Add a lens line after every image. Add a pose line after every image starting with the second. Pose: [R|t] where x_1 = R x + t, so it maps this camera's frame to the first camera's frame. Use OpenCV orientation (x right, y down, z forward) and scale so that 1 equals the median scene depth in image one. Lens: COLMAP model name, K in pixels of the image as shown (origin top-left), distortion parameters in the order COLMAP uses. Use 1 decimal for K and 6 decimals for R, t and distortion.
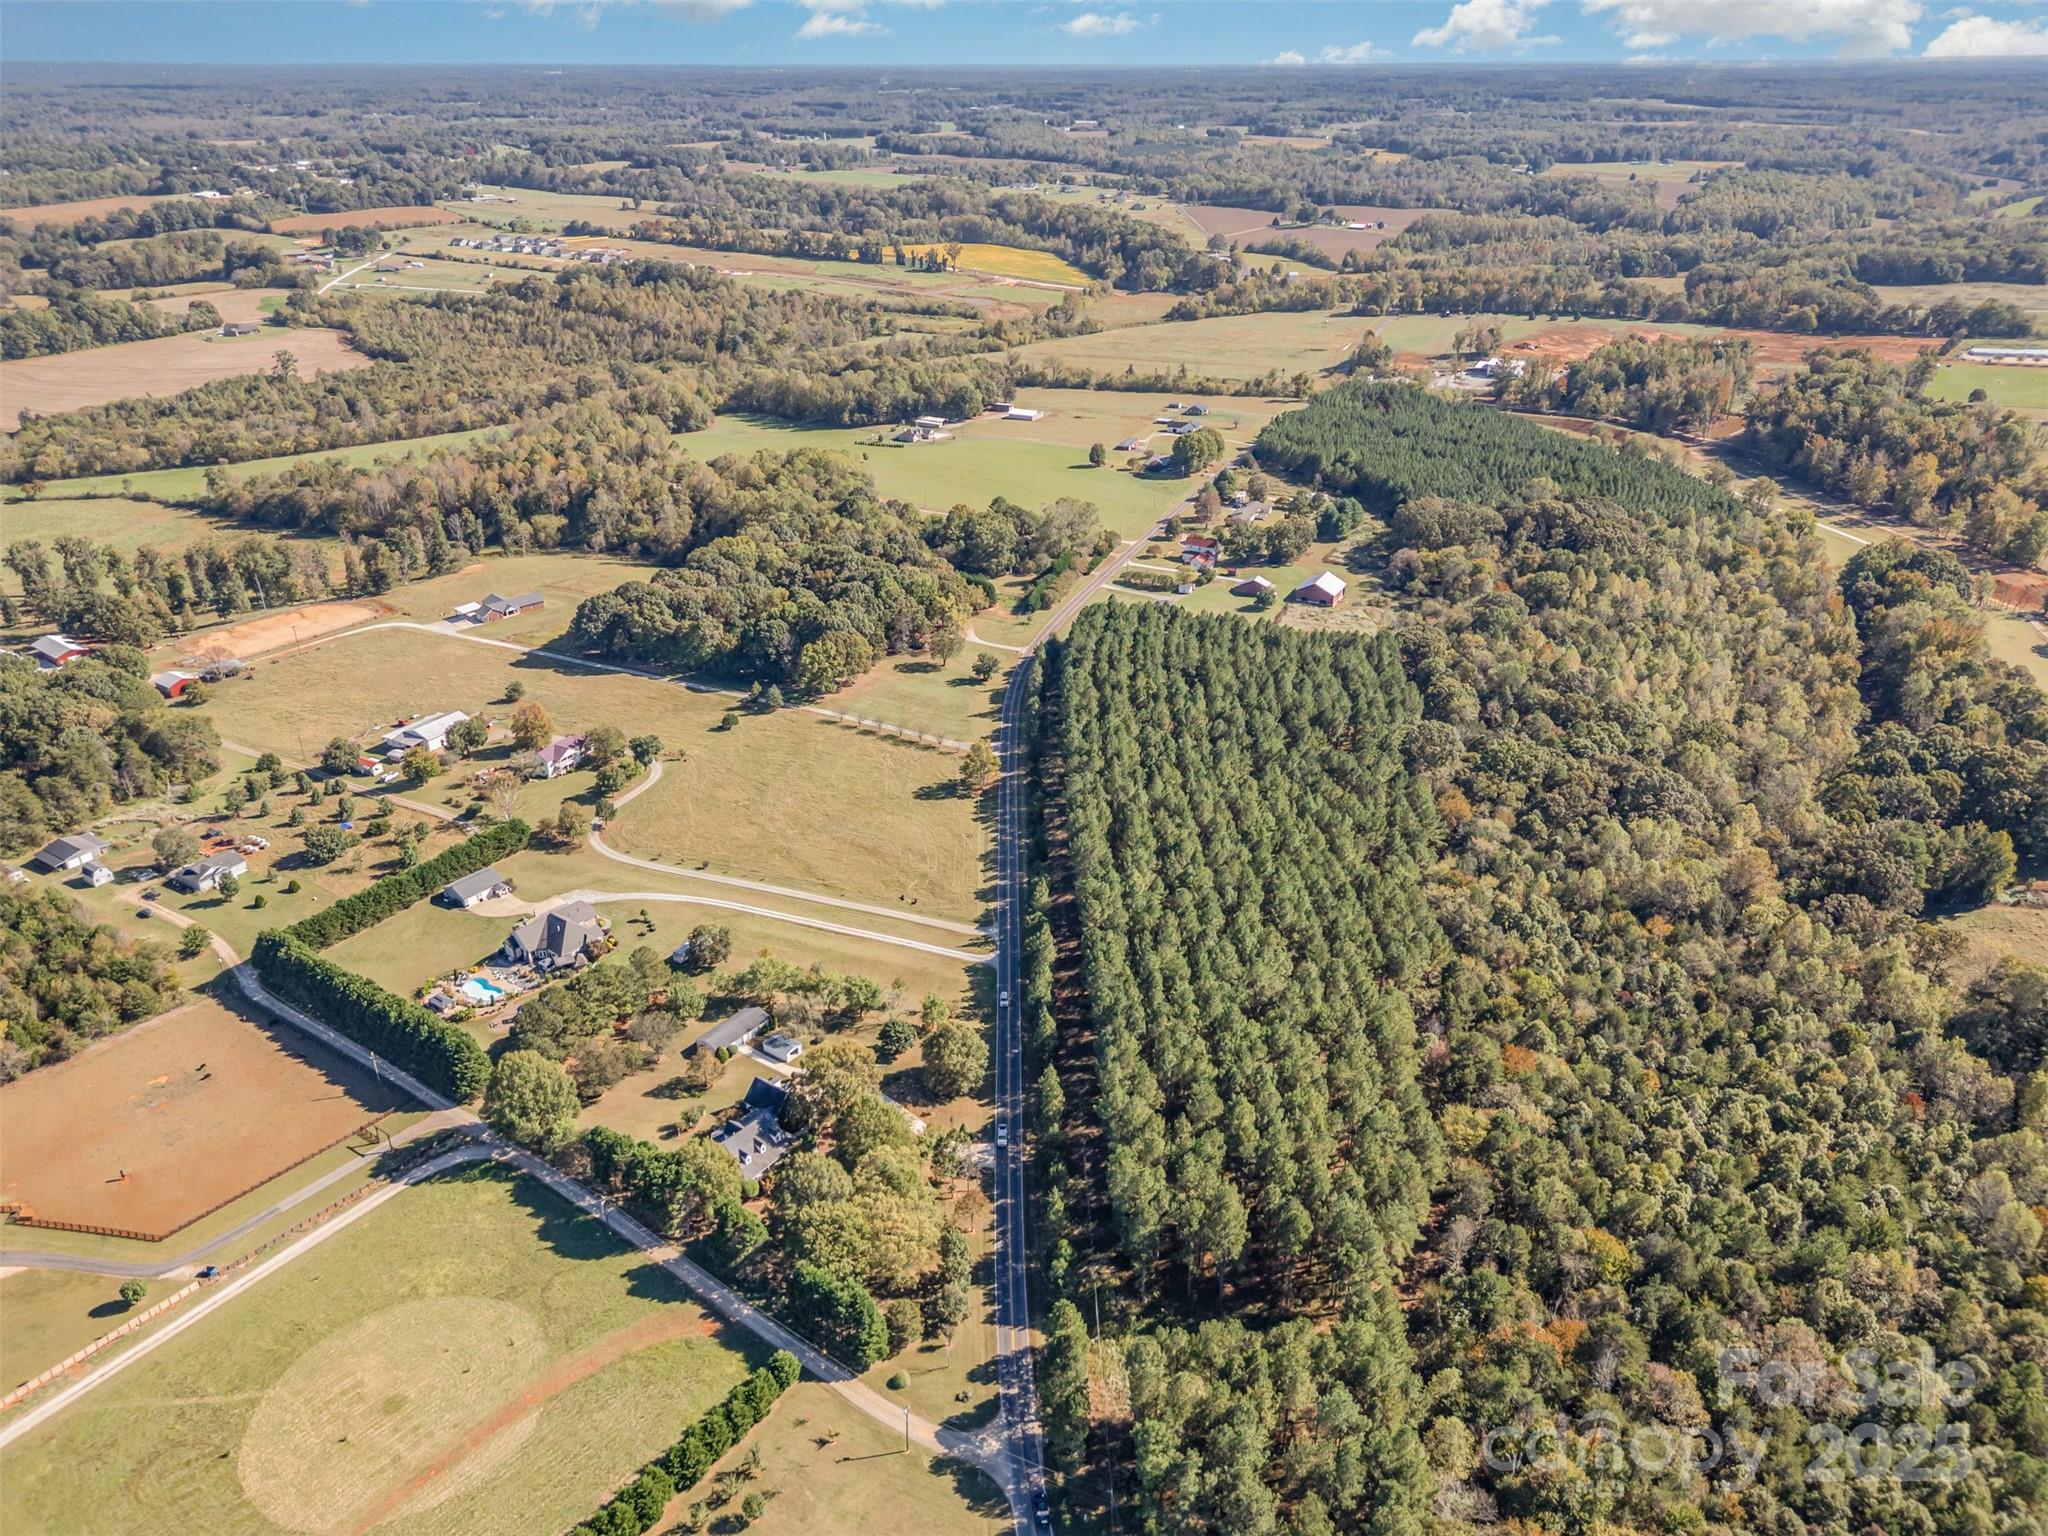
lens RADIAL K [[1460.1, 0, 1024.0], [0, 1460.1, 768.0], [0, 0, 1]] dist [0.044562, -0.040720]
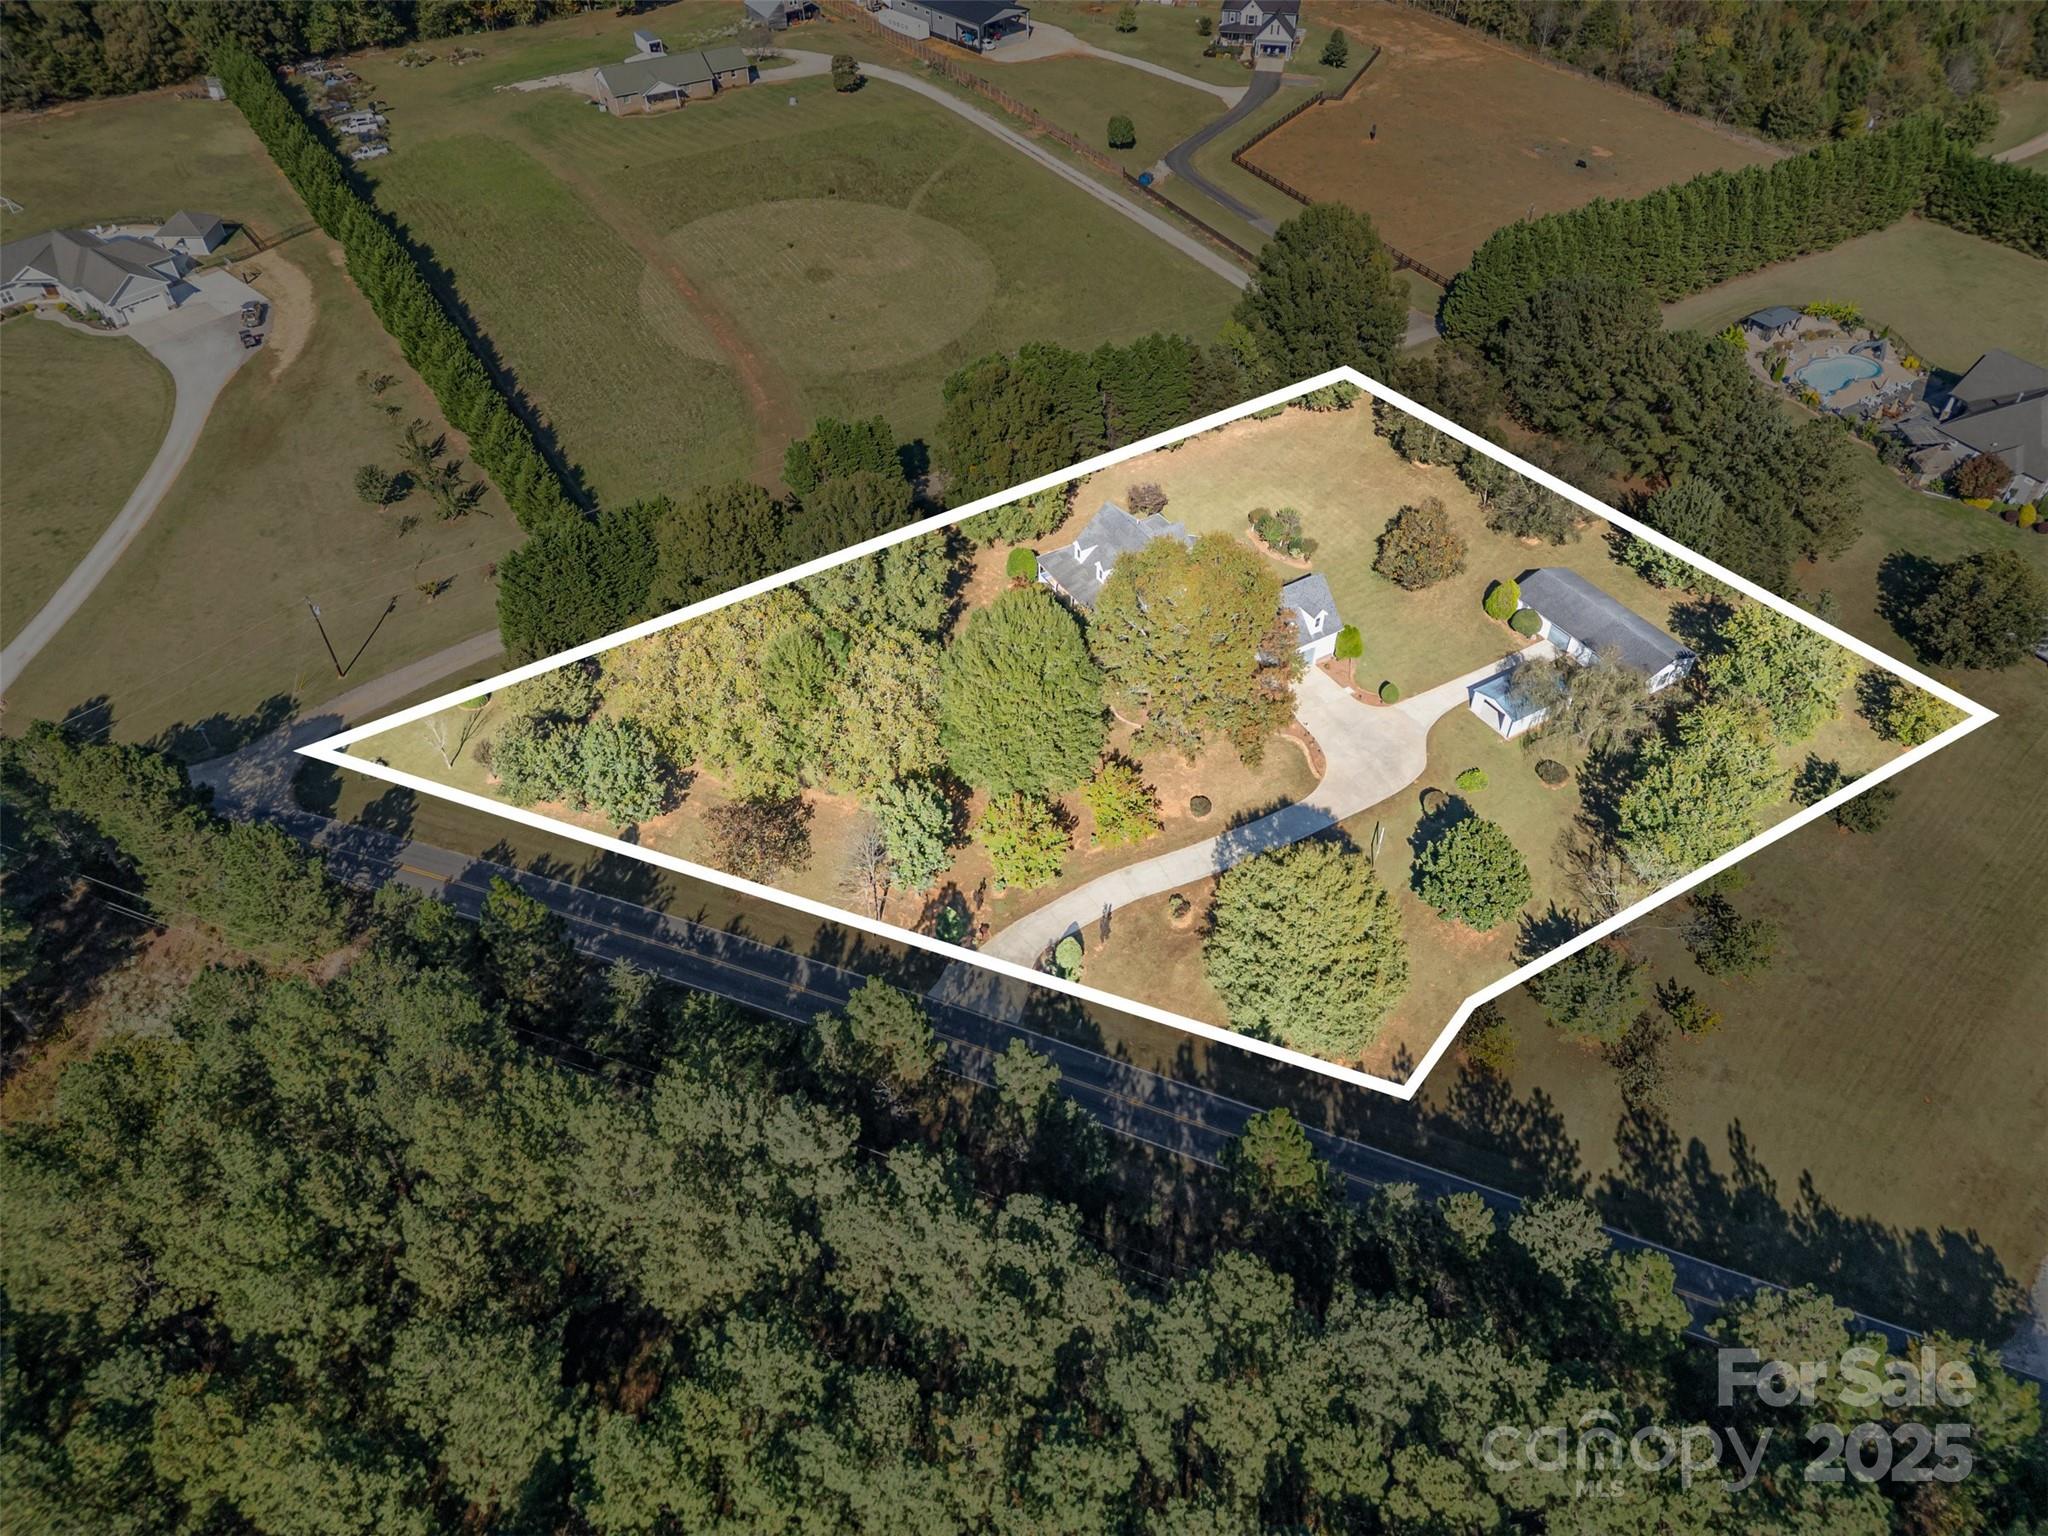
lens RADIAL K [[1460.1, 0, 1024.0], [0, 1460.1, 768.0], [0, 0, 1]] dist [0.044562, -0.040720]
pose [[-0.385666, 0.642230, -0.662422, 0.200117], [-0.396381, 0.532998, 0.747526, -0.054136], [0.833153, 0.550867, 0.049009, 1.073844]]
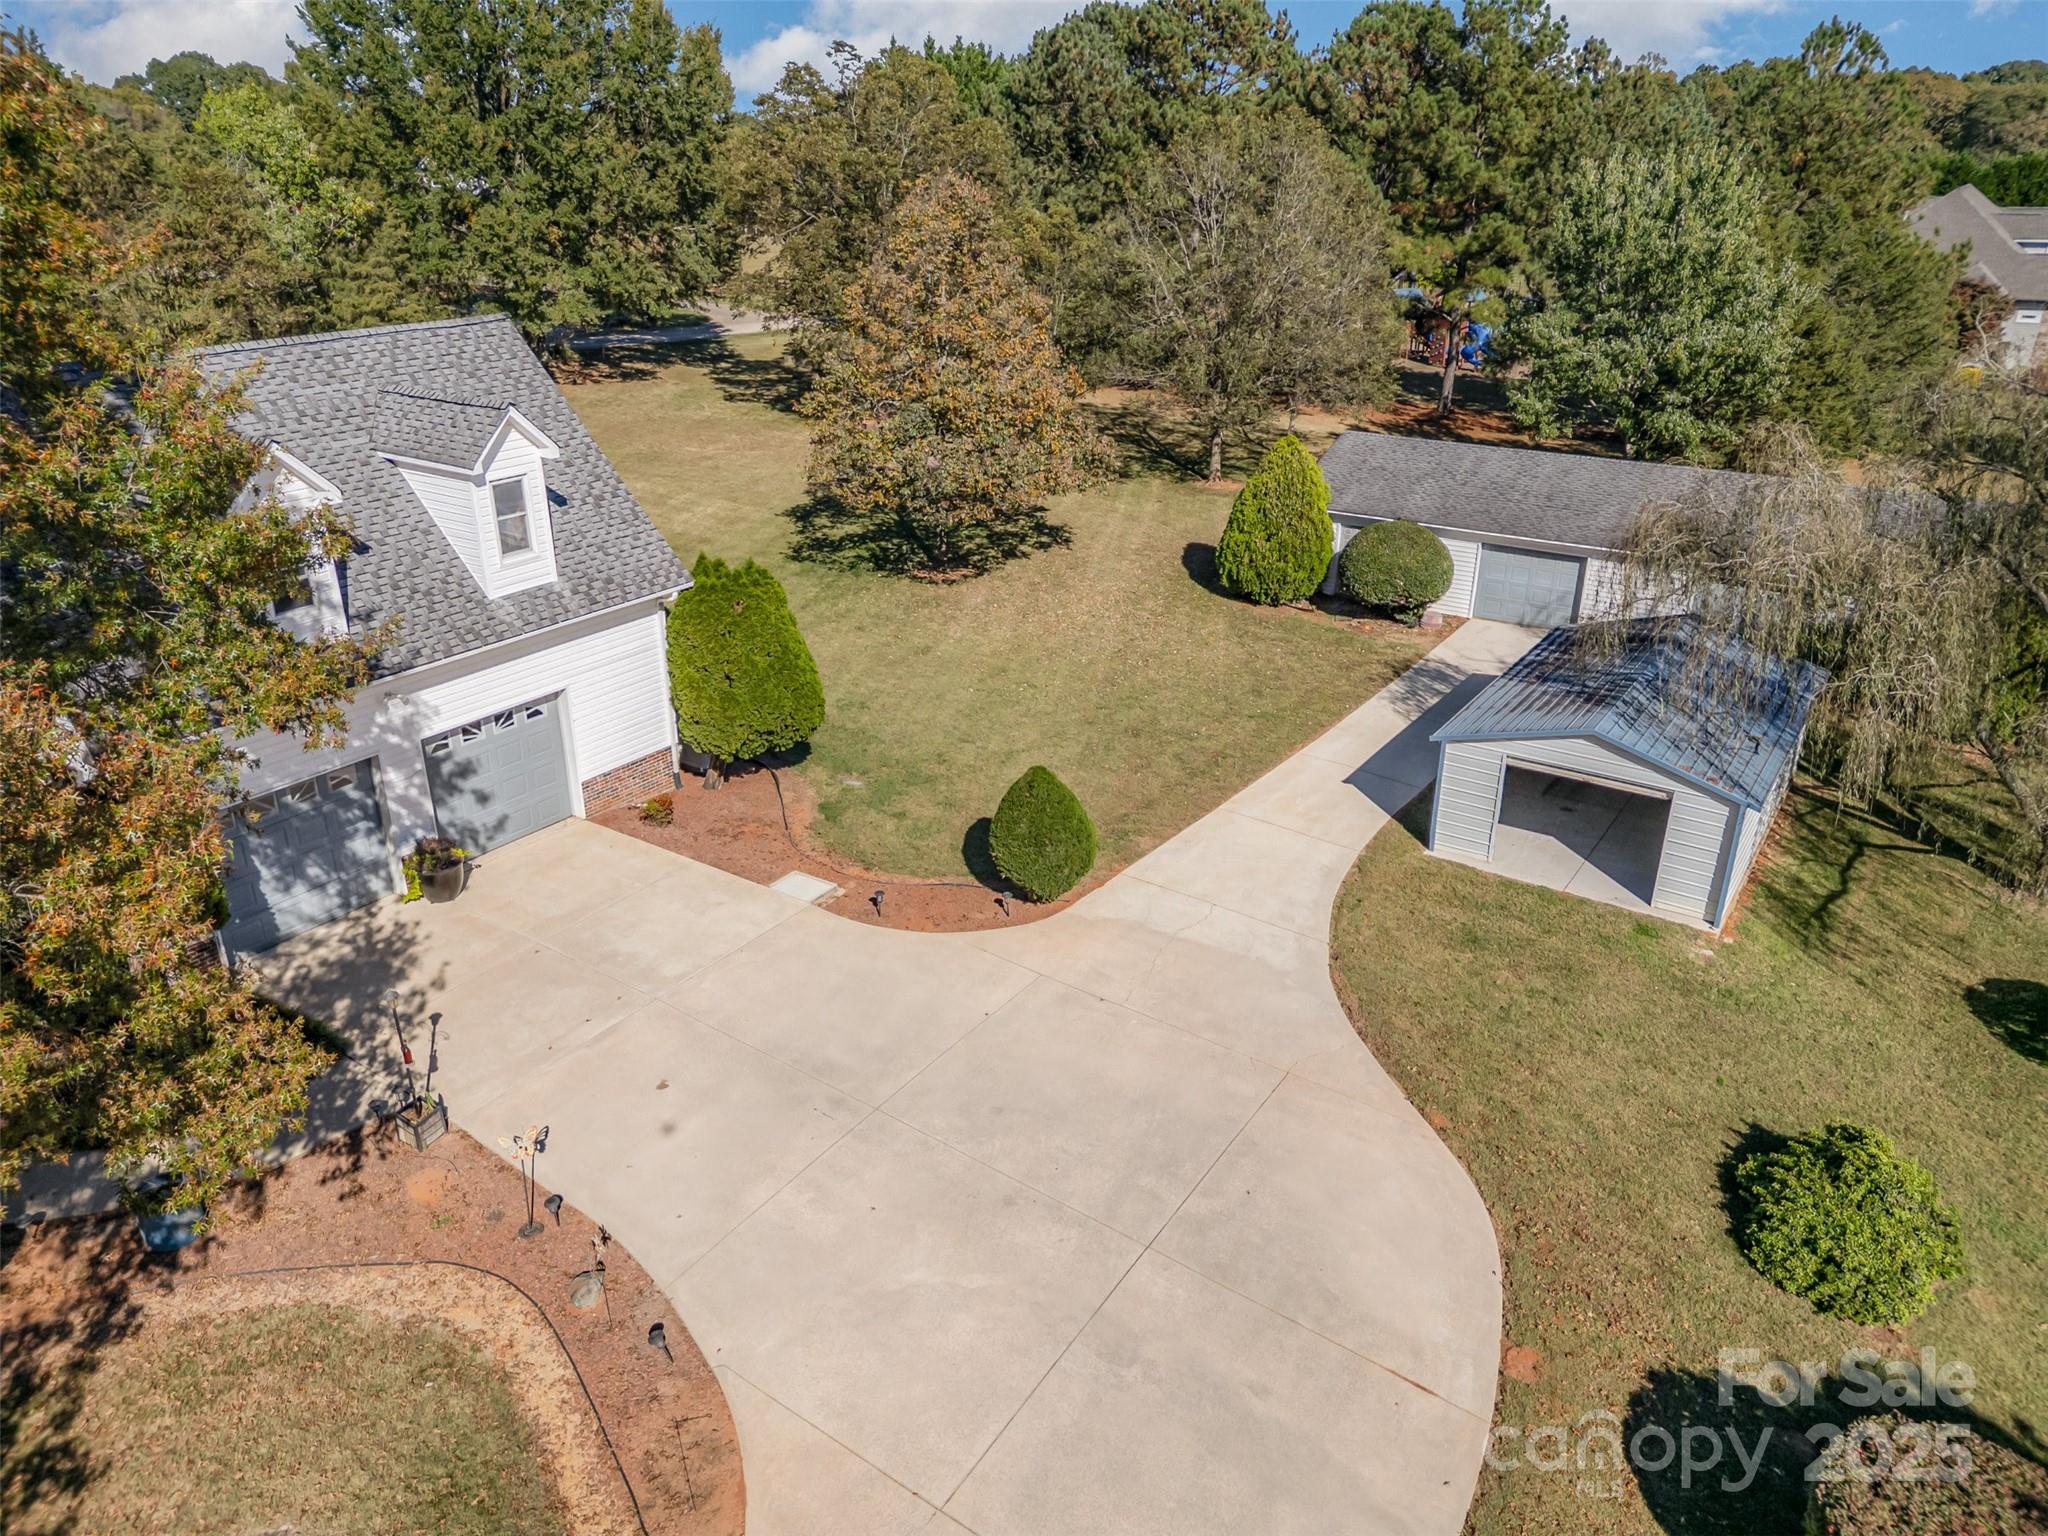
lens RADIAL K [[1436.8, 0, 1024.0], [0, 1436.8, 768.0], [0, 0, 1]] dist [0.065857, -0.073648]
pose [[0.017589, 0.419876, -0.907411, -0.113046], [-0.437435, 0.819317, 0.370635, 0.214876], [0.899078, 0.390414, 0.198079, 1.167231]]
